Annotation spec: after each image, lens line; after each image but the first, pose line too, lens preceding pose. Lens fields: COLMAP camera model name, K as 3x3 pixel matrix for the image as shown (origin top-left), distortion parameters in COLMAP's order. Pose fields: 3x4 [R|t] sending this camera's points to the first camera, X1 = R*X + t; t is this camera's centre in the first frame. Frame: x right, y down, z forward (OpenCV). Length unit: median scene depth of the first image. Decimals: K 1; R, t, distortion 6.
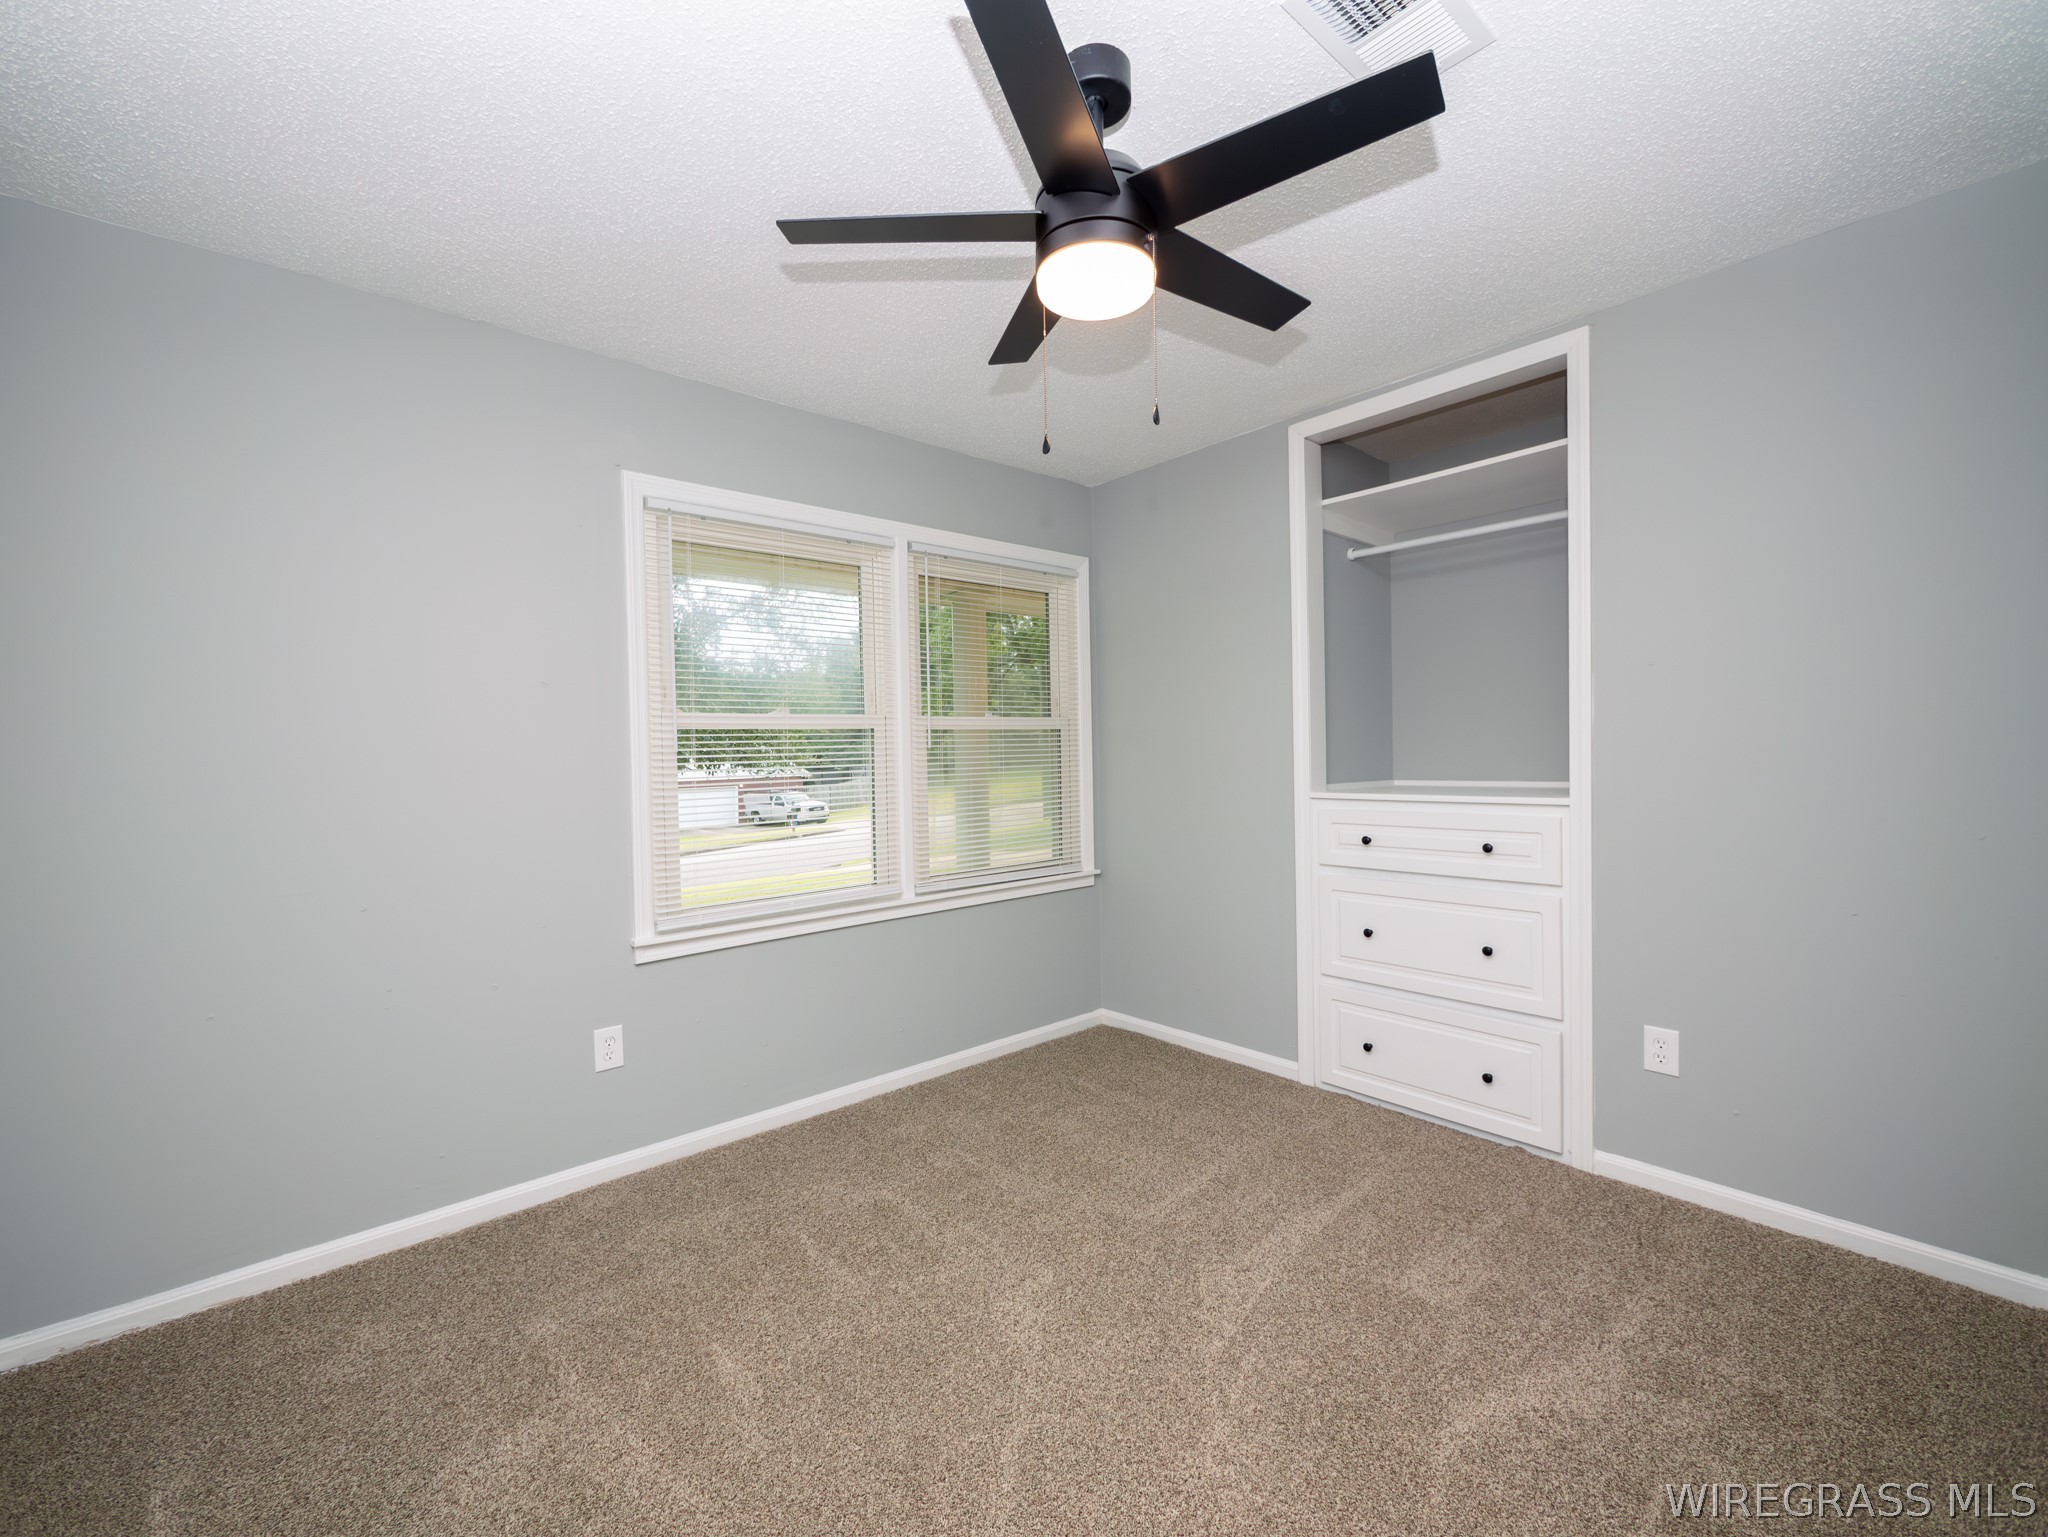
lens RADIAL K [[856.2, 0, 1016.8], [0, 856.2, 765.7], [0, 0, 1]] dist [-0.008653, 0.000454]
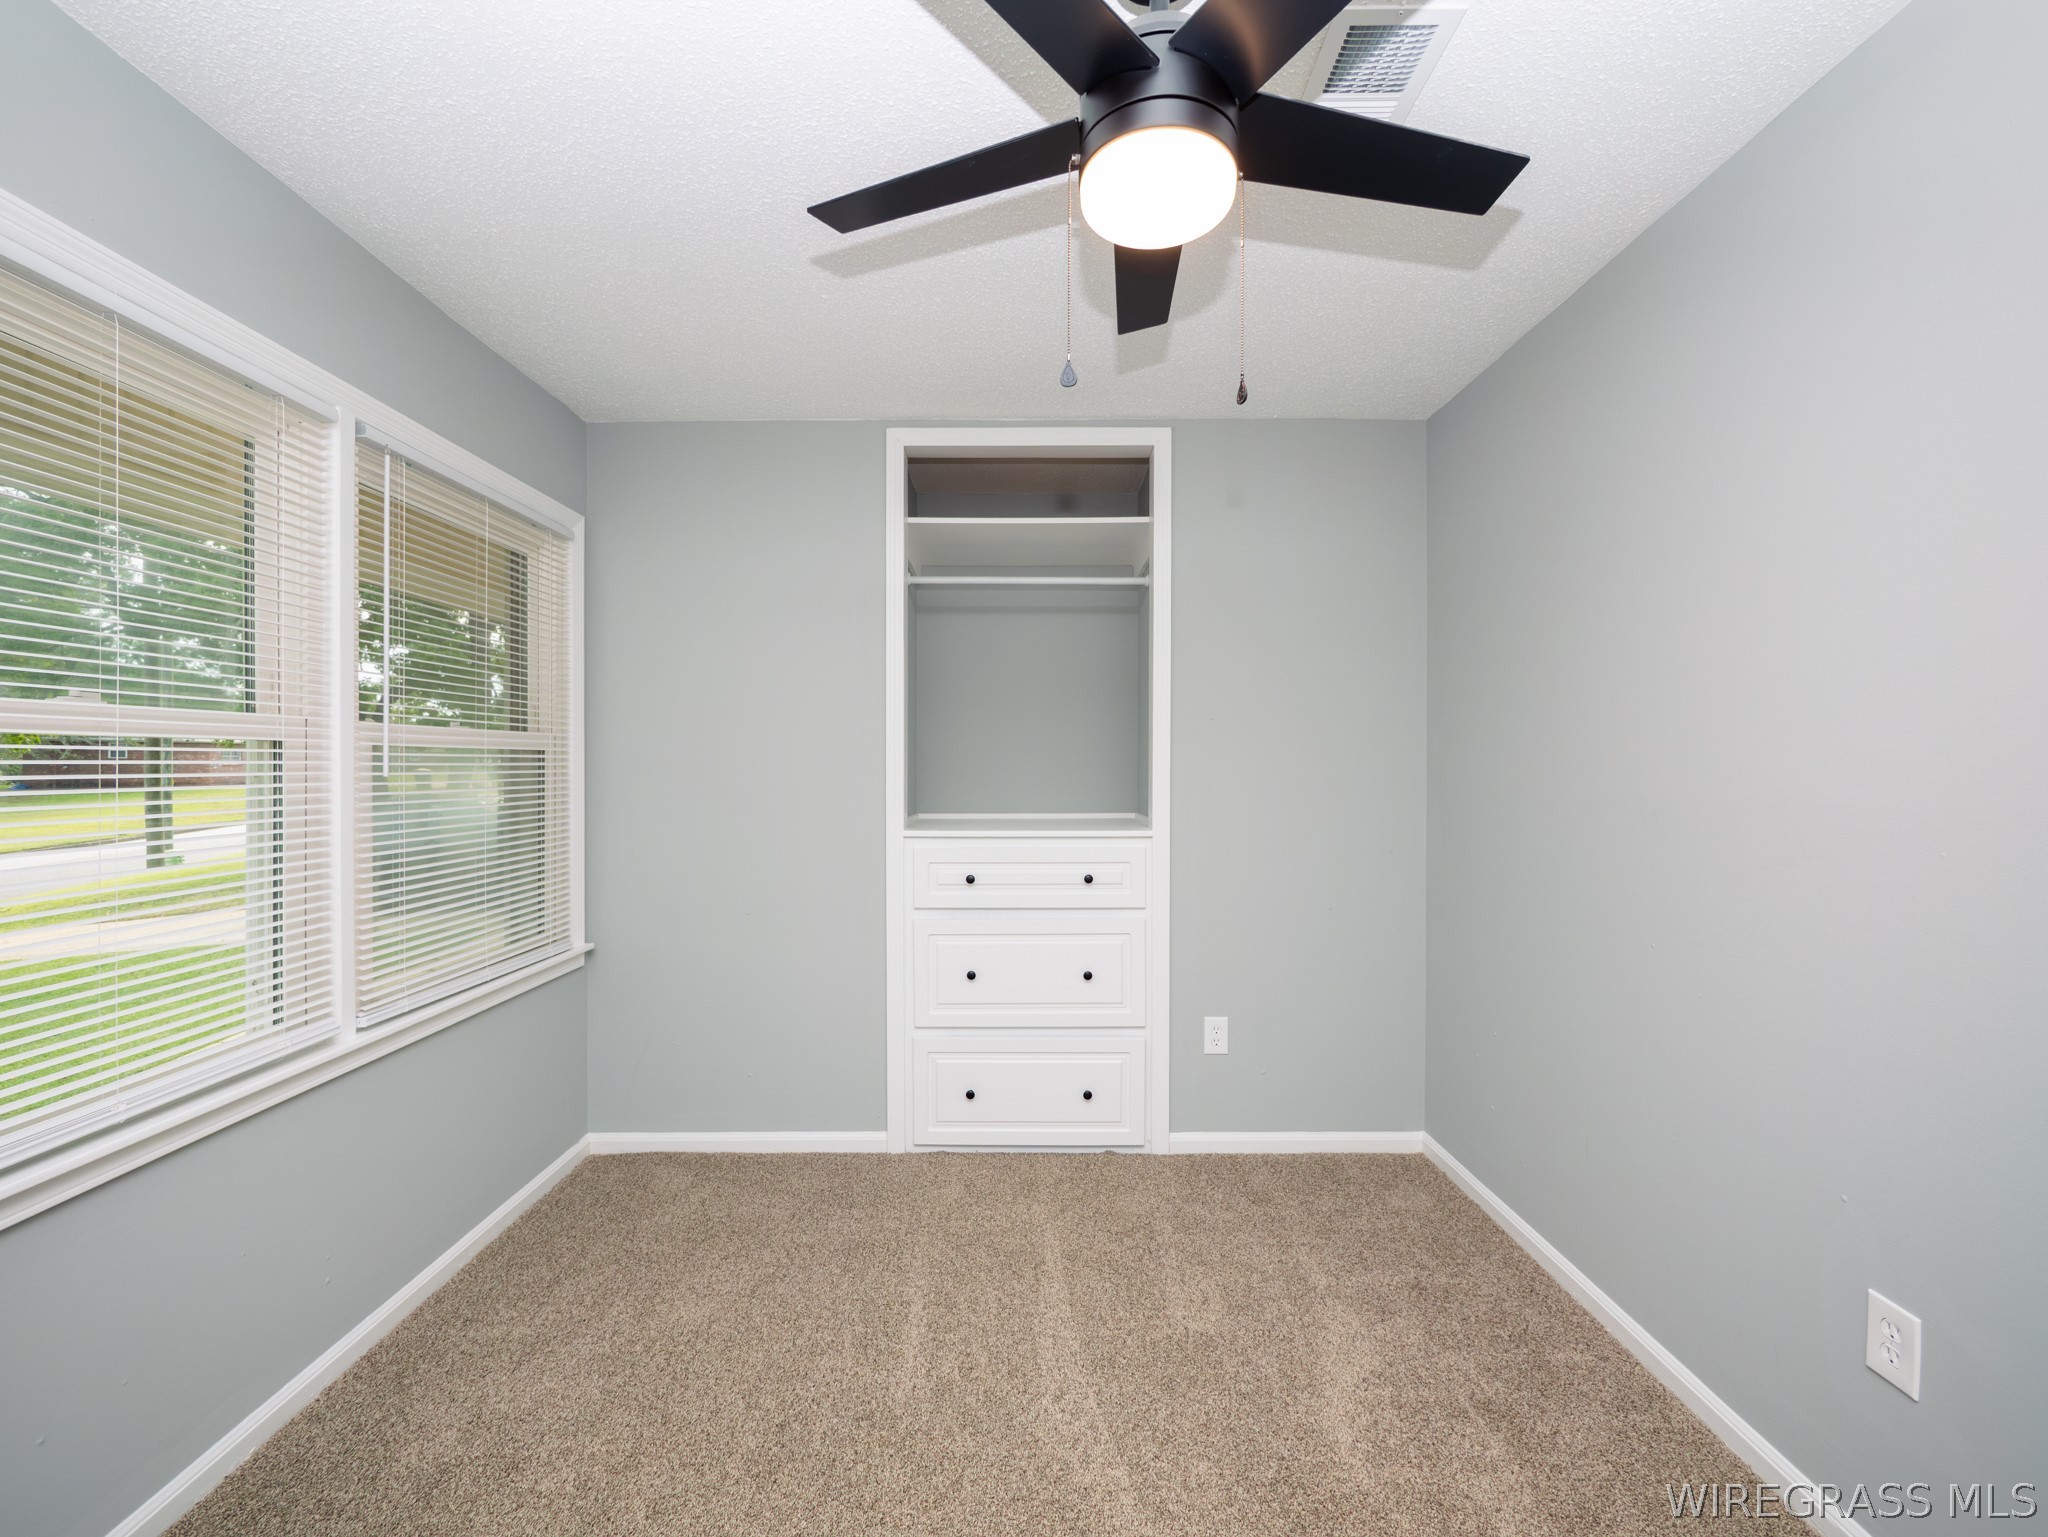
lens RADIAL K [[872.2, 0, 1024.0], [0, 872.2, 768.5], [0, 0, 1]] dist [-0.007558, 0.000499]
pose [[0.655639, 0.018492, 0.754848, -0.313115], [-0.001096, 0.999722, -0.023539, -0.015479], [-0.755074, 0.014606, 0.655477, 0.321414]]
